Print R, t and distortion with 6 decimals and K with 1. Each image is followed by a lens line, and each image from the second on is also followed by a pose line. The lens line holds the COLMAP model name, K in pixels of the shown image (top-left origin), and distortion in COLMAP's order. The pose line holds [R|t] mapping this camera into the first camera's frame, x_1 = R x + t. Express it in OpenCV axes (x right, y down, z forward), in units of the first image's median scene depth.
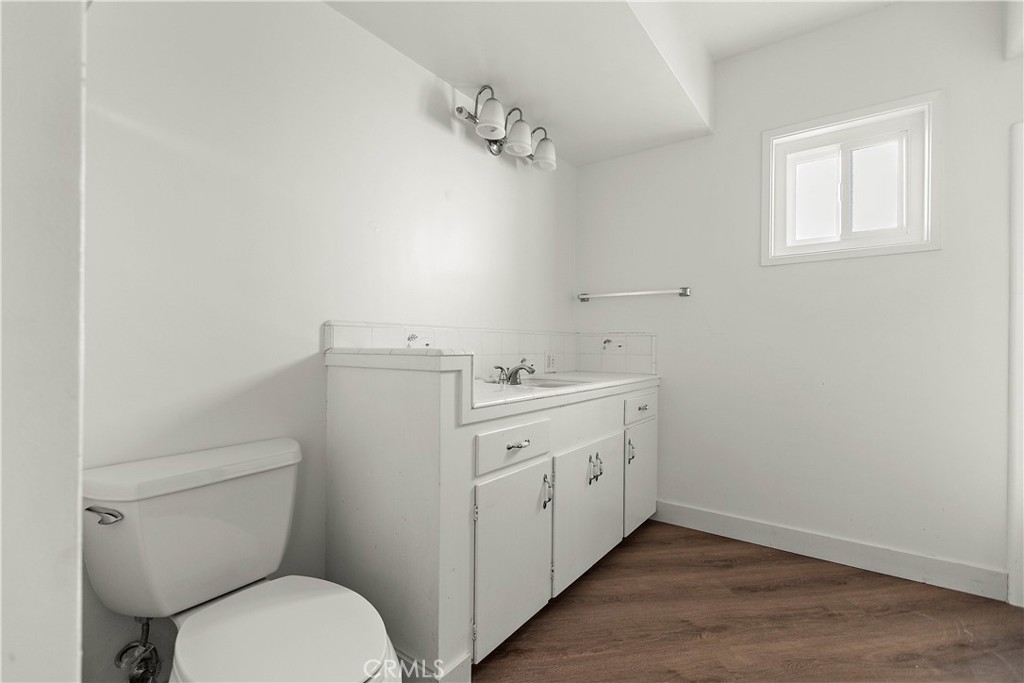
lens RADIAL K [[462.6, 0, 510.4], [0, 462.6, 346.7], [0, 0, 1]] dist [0.005692, 0.000640]
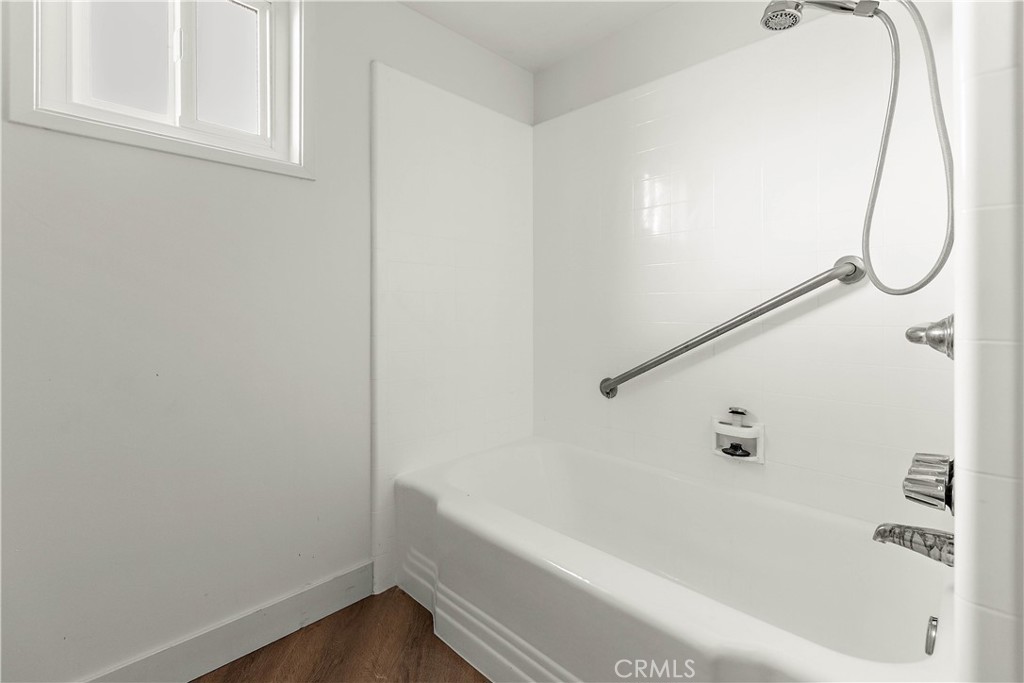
lens RADIAL K [[462.6, 0, 513.1], [0, 462.6, 311.8], [0, 0, 1]] dist [0.005692, 0.000640]
pose [[0.145743, -0.002422, 0.989320, 0.228019], [0.000684, 0.999997, 0.002347, 0.007419], [-0.989322, 0.000335, 0.145744, 0.599433]]
